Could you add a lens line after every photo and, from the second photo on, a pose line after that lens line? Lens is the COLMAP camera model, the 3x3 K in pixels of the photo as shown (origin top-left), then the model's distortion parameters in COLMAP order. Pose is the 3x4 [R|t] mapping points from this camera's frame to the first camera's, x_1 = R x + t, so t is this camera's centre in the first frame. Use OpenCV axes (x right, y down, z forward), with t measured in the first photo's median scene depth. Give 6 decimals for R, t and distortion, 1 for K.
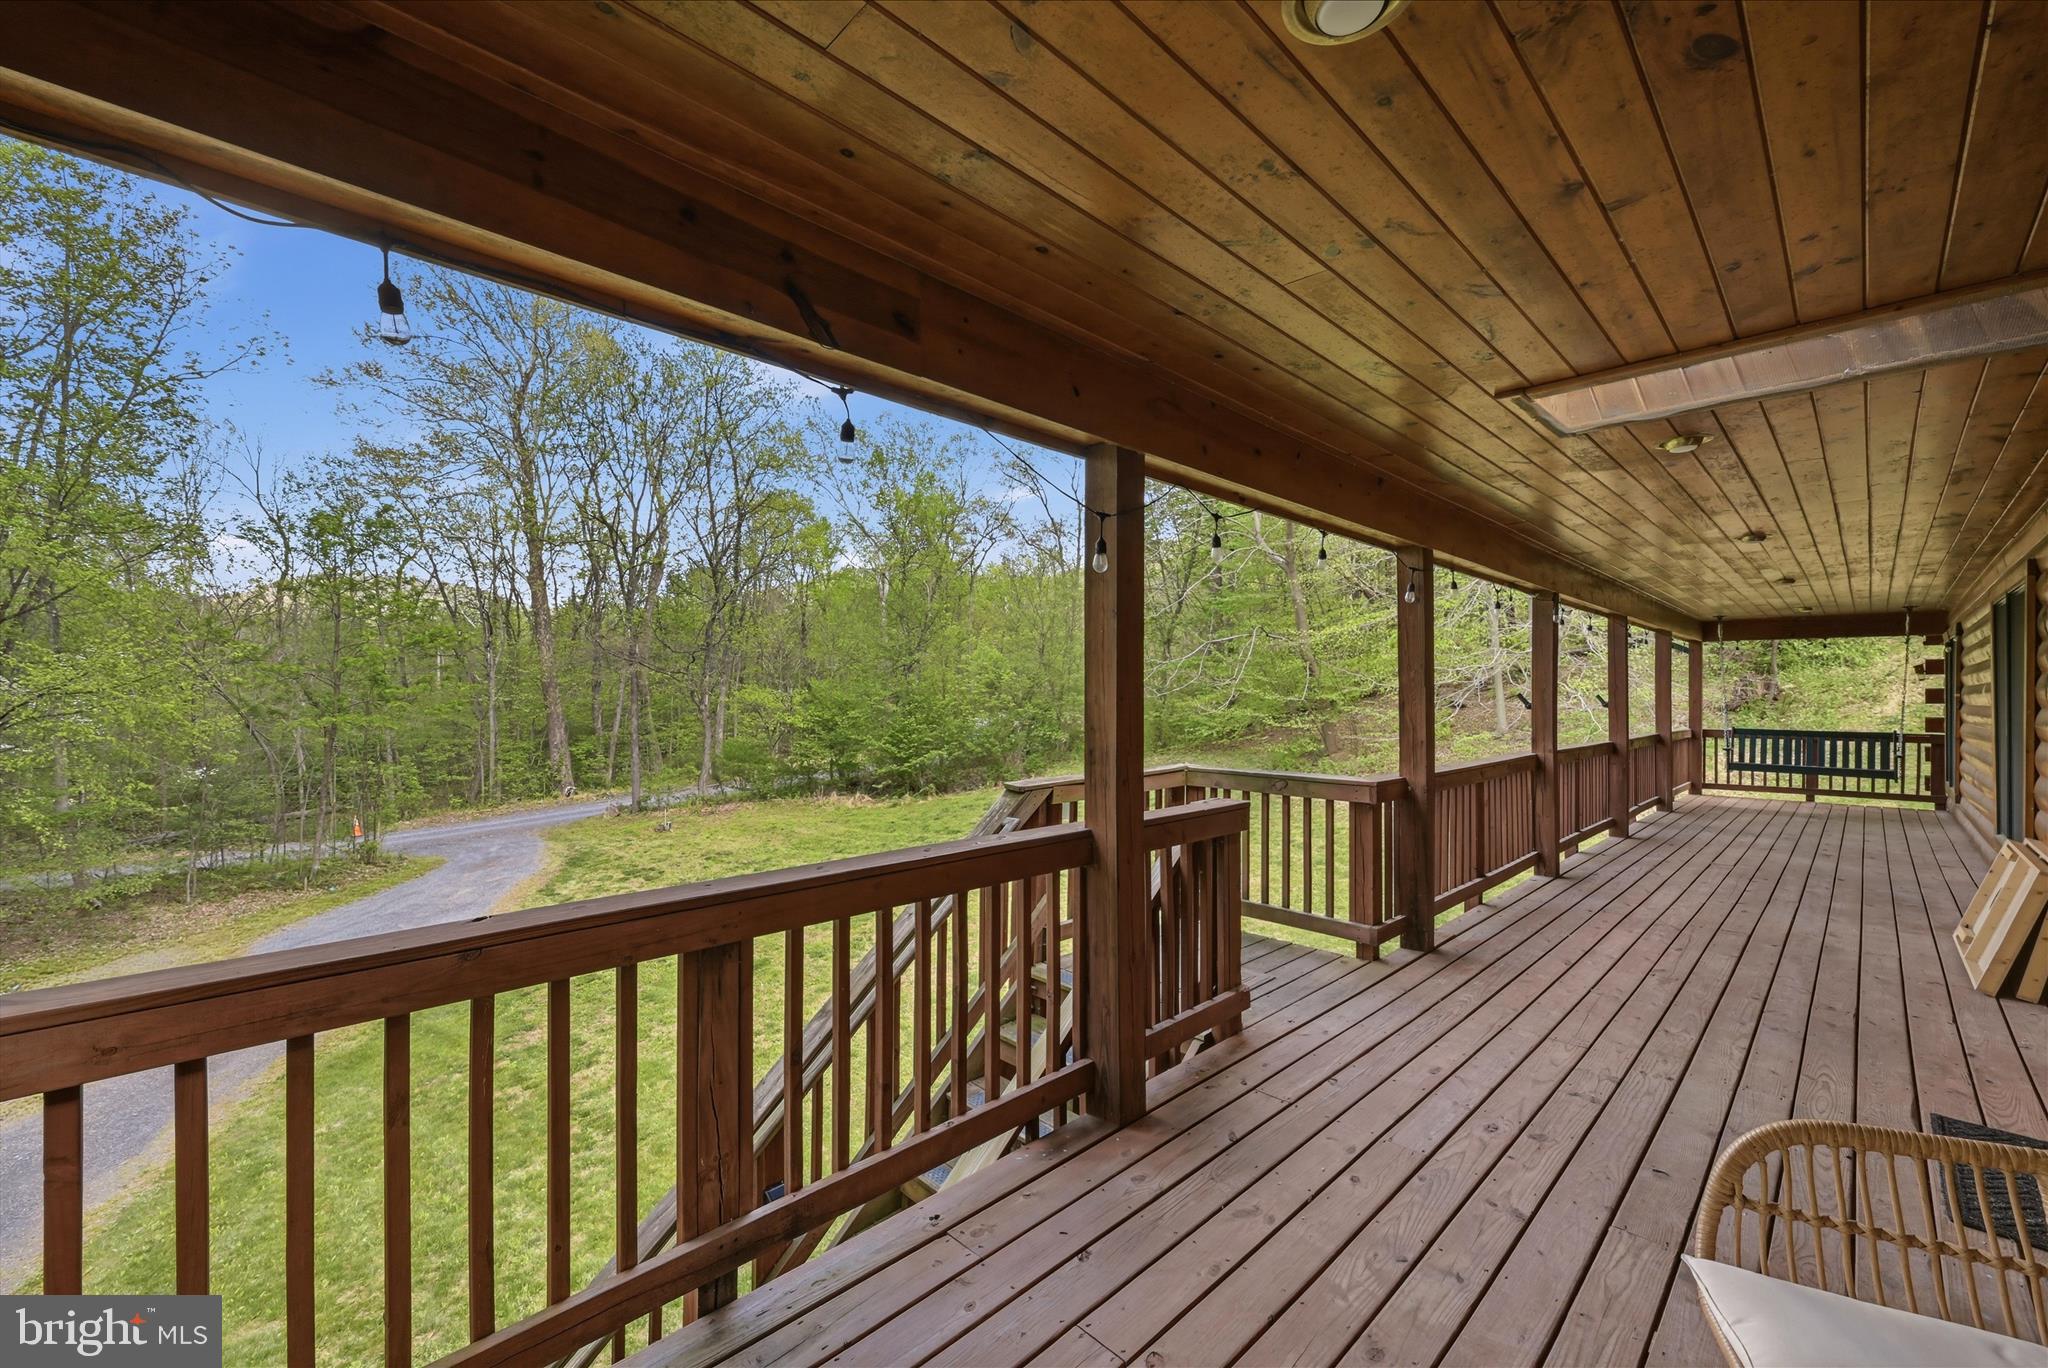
lens RADIAL K [[833.1, 0, 1021.2], [0, 833.1, 685.7], [0, 0, 1]] dist [-0.001458, -0.000188]
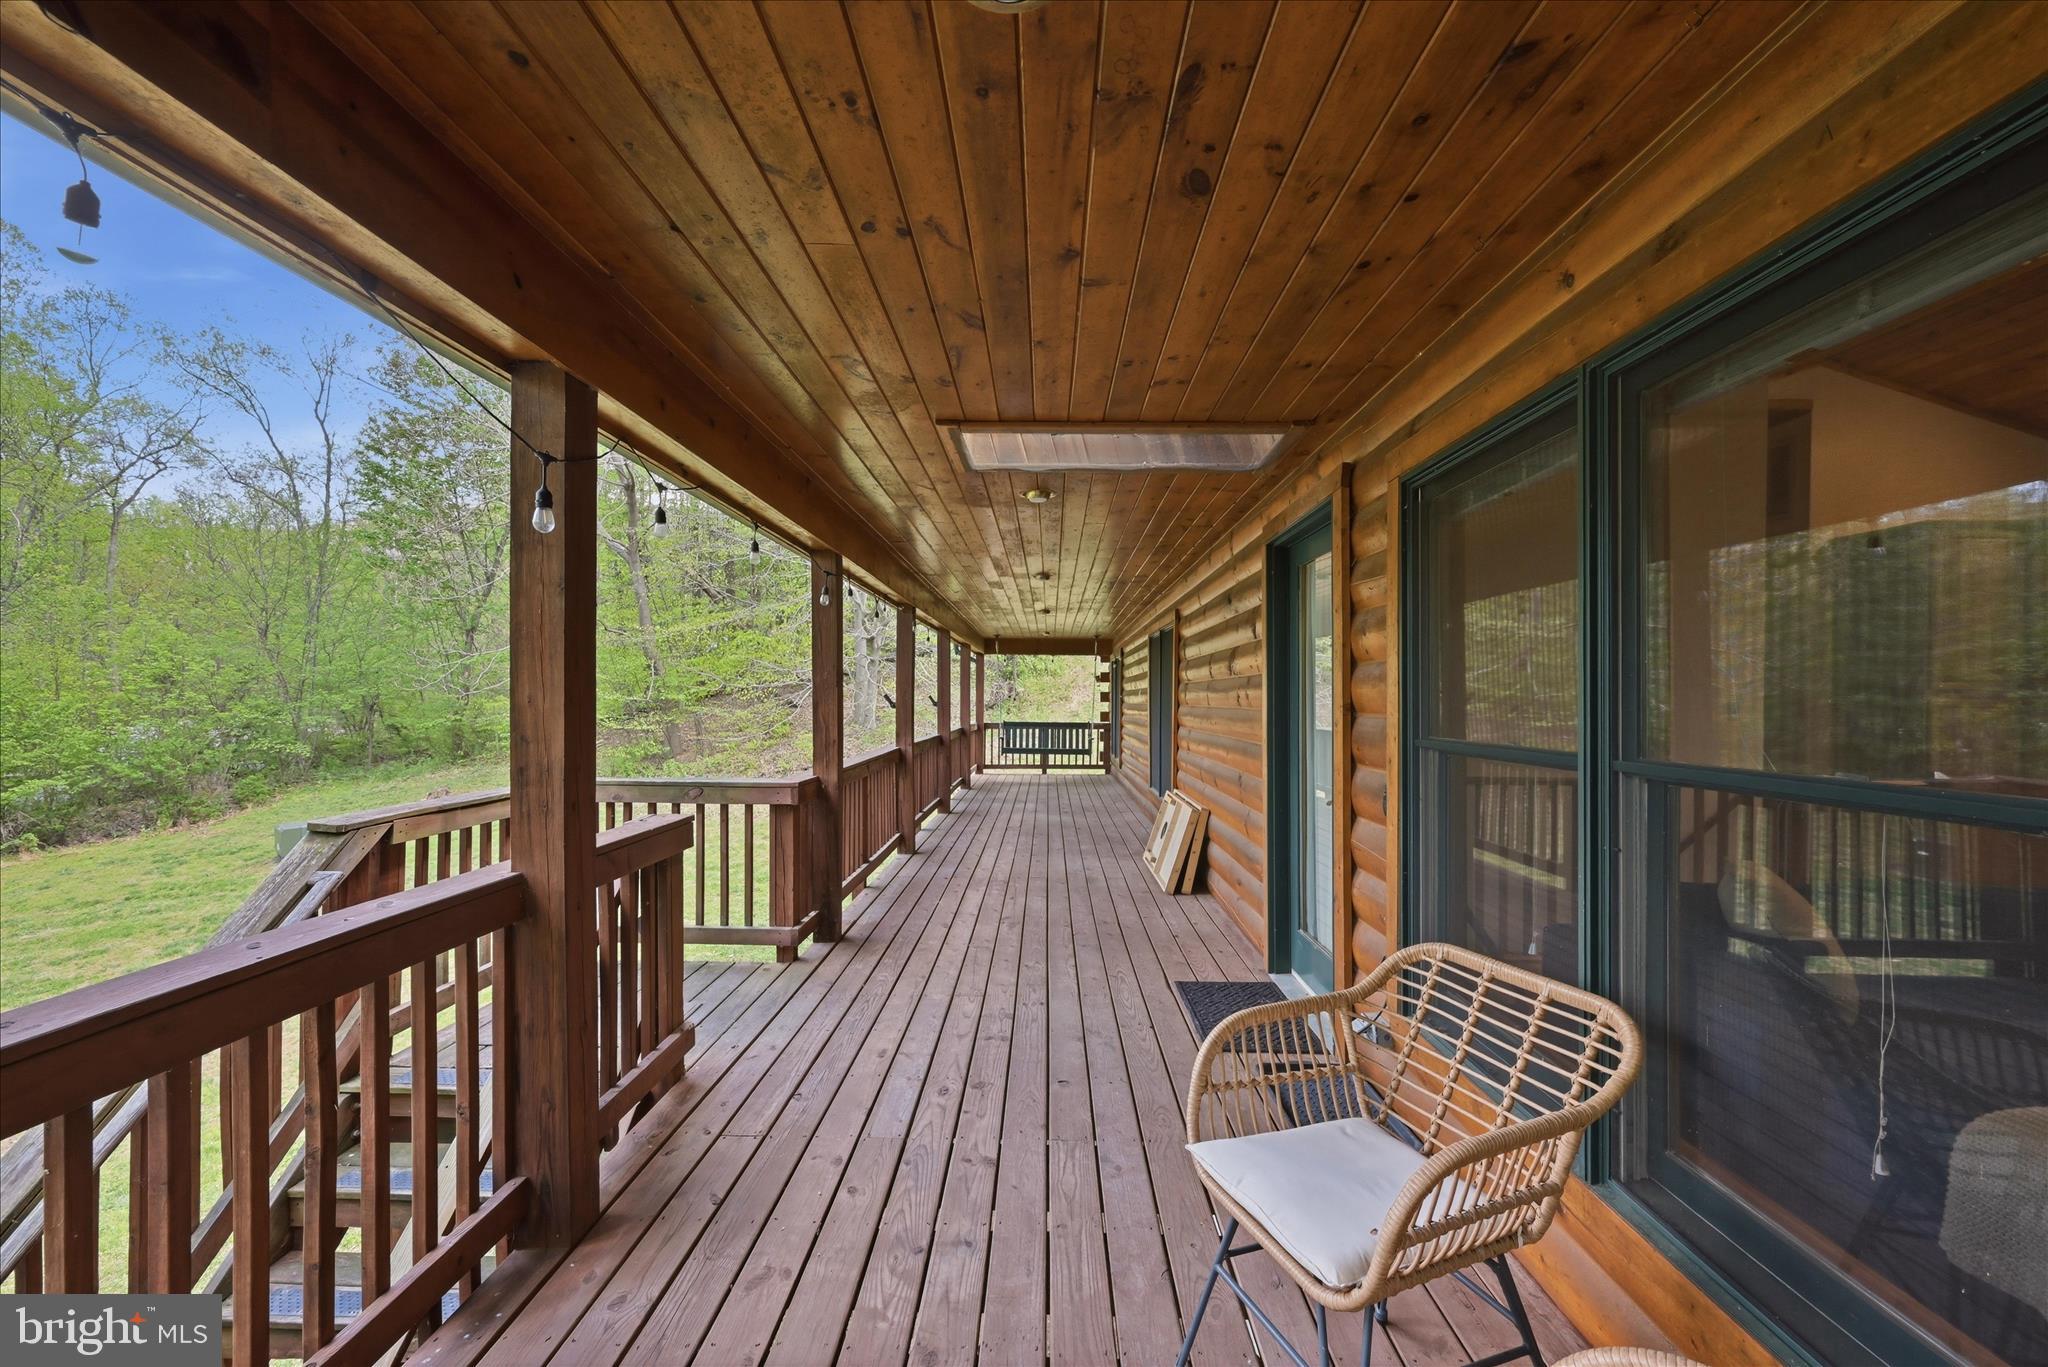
lens RADIAL K [[833.1, 0, 1031.8], [0, 833.1, 698.9], [0, 0, 1]] dist [-0.001458, -0.000188]
pose [[0.704996, 0.000012, 0.709212, -0.074818], [-0.011385, 0.999871, 0.011301, 0.000798], [-0.709120, -0.016042, 0.704905, 0.087157]]
